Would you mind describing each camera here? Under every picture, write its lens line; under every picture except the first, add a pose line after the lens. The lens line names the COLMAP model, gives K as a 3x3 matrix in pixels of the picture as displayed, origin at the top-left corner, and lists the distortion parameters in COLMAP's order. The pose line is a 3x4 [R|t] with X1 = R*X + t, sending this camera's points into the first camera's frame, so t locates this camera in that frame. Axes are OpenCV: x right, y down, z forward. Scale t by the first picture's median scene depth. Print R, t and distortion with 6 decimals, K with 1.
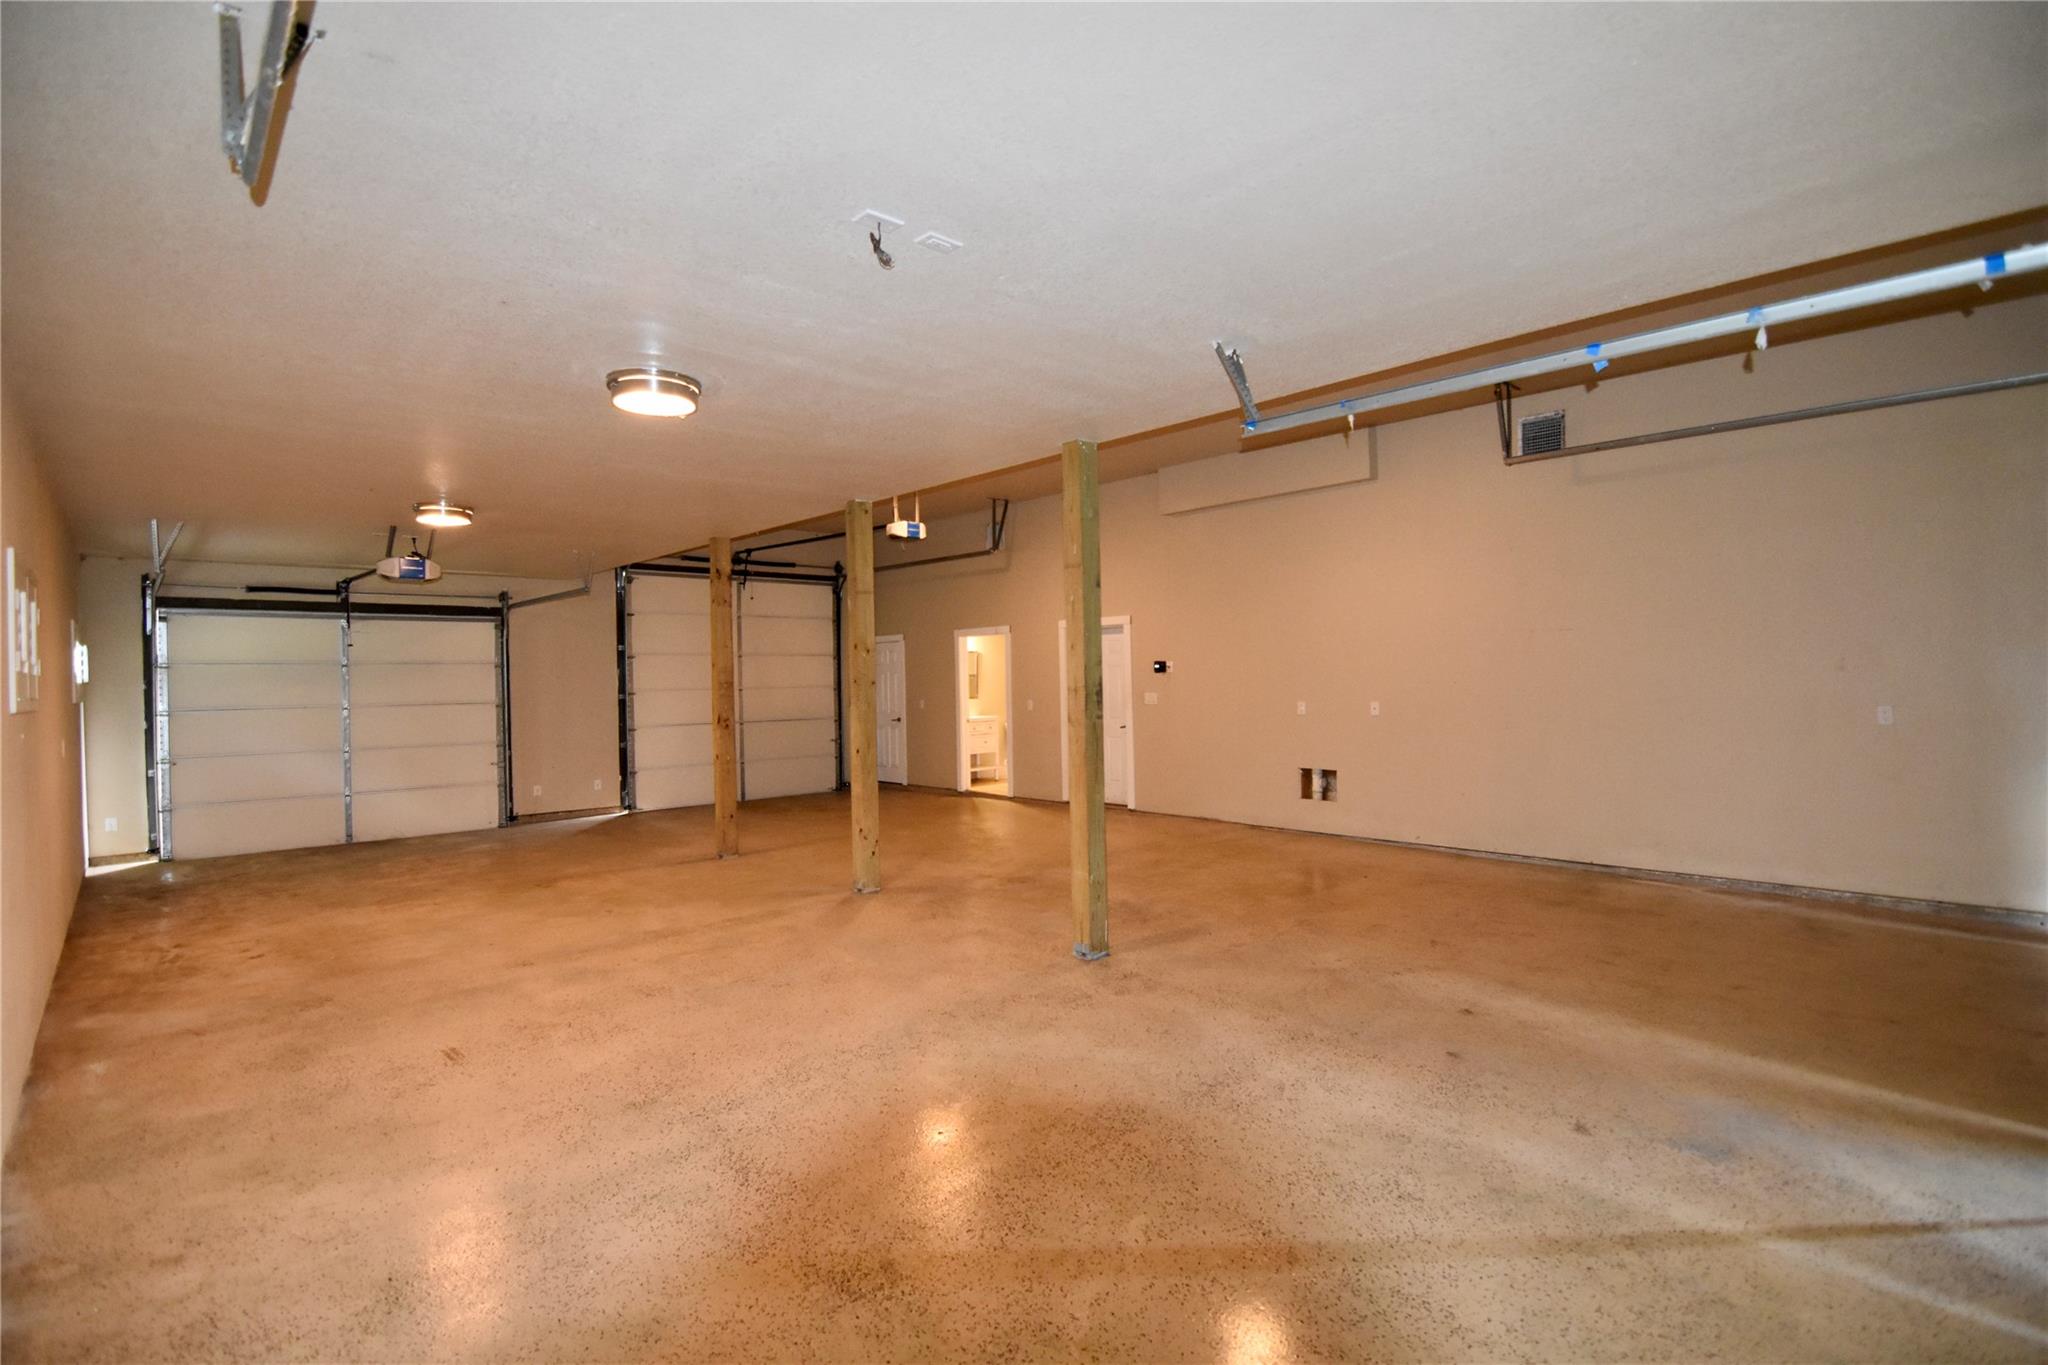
lens RADIAL K [[994.1, 0, 1019.8], [0, 994.1, 679.9], [0, 0, 1]] dist [-0.011130, -0.006910]
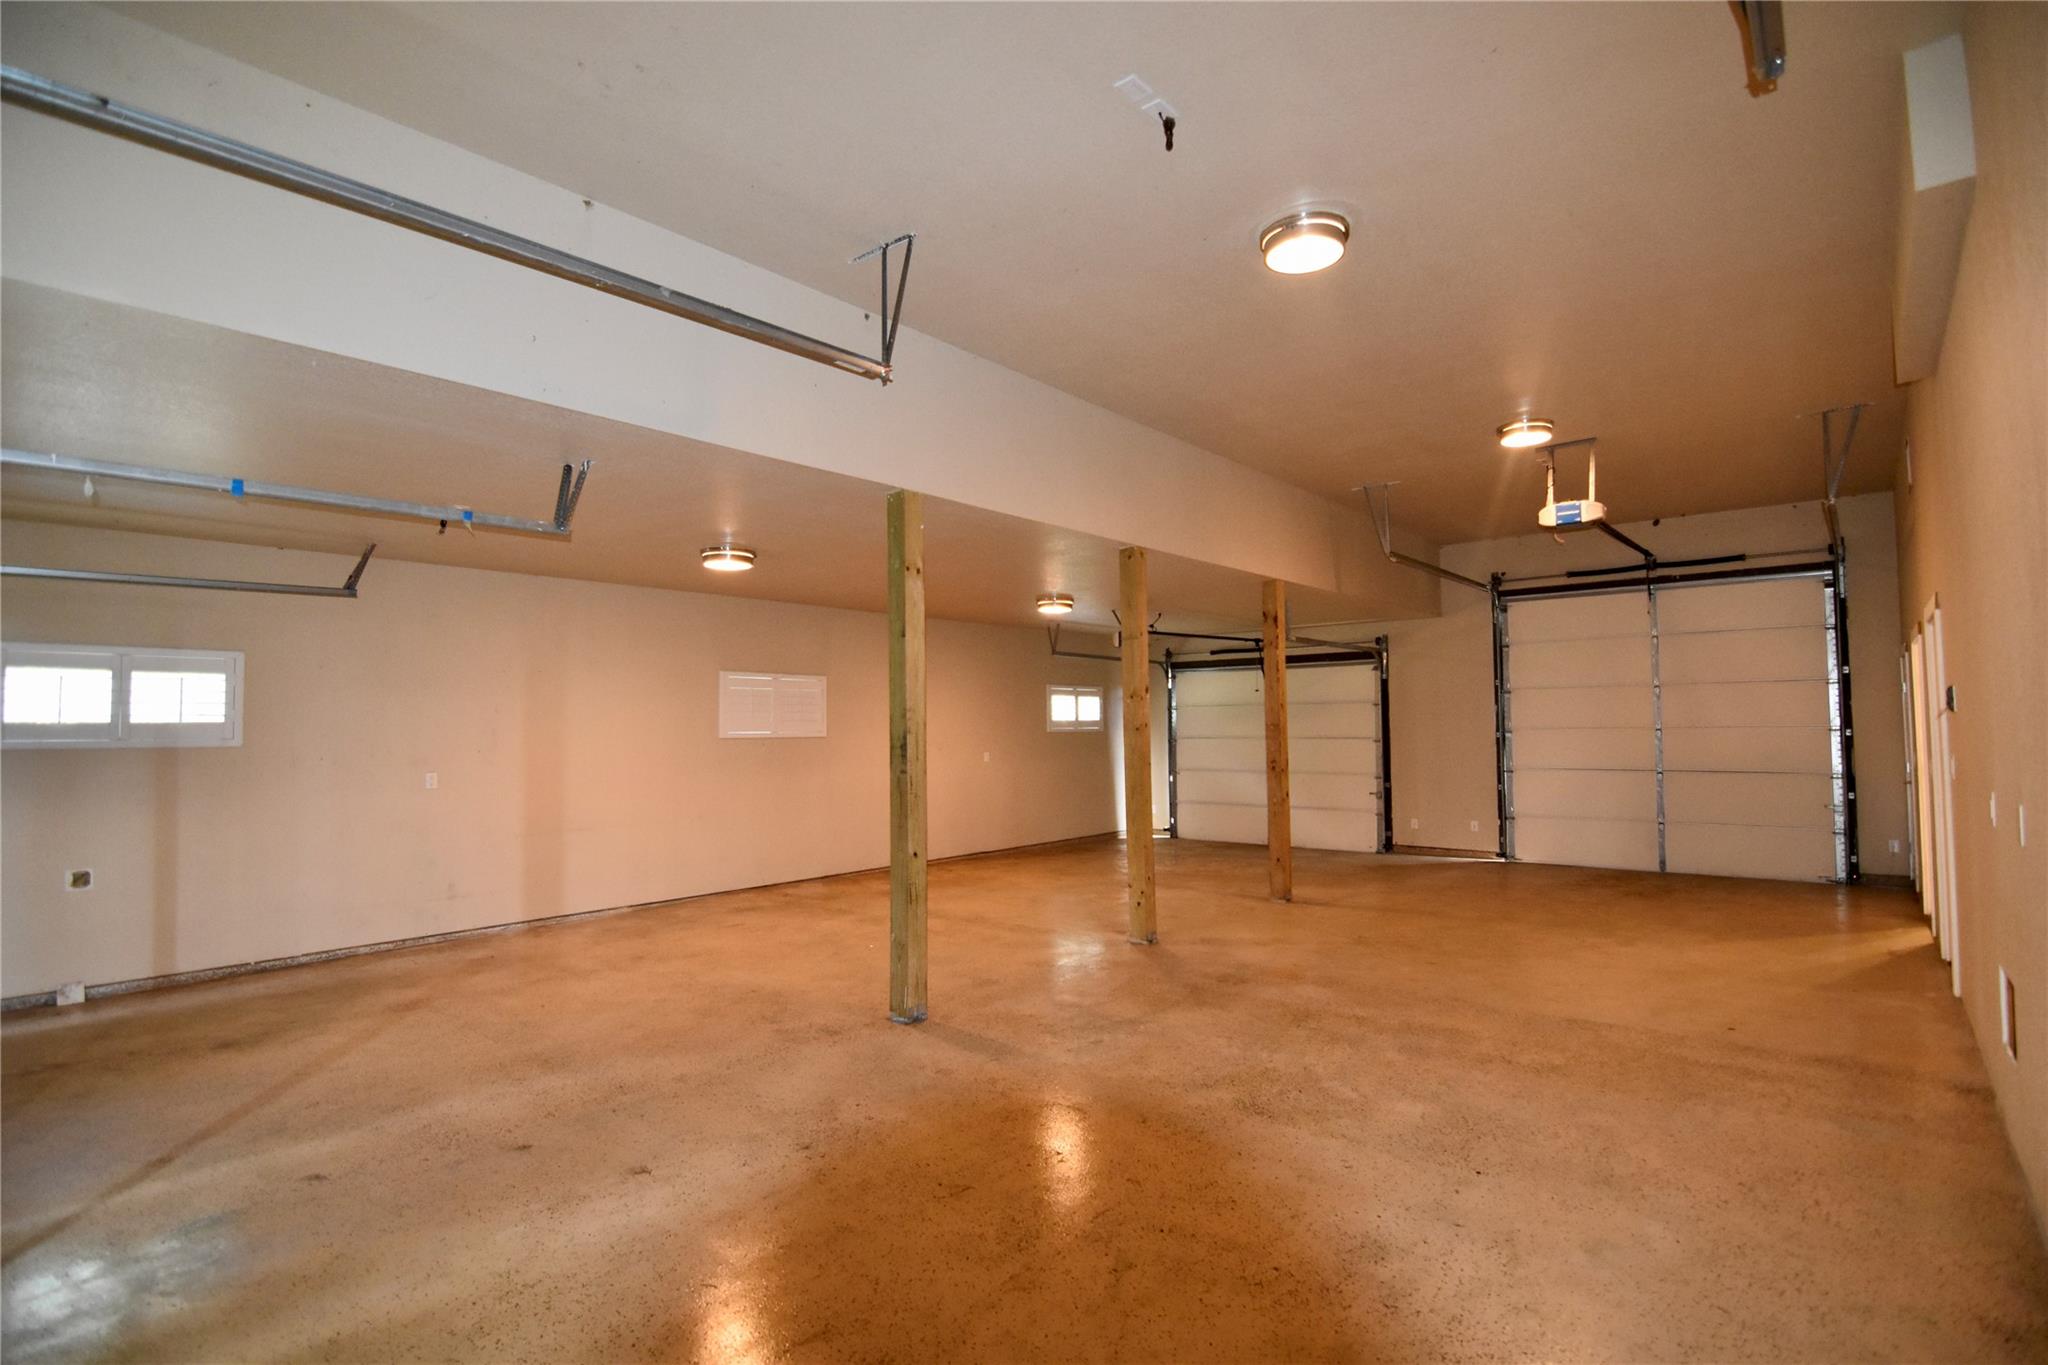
lens RADIAL K [[994.1, 0, 1026.9], [0, 994.1, 680.5], [0, 0, 1]] dist [-0.011130, -0.006910]
pose [[0.126535, -0.030775, -0.991485, 0.507922], [0.007461, 0.999520, -0.030072, -0.010221], [0.991934, -0.003593, 0.126703, 0.480375]]
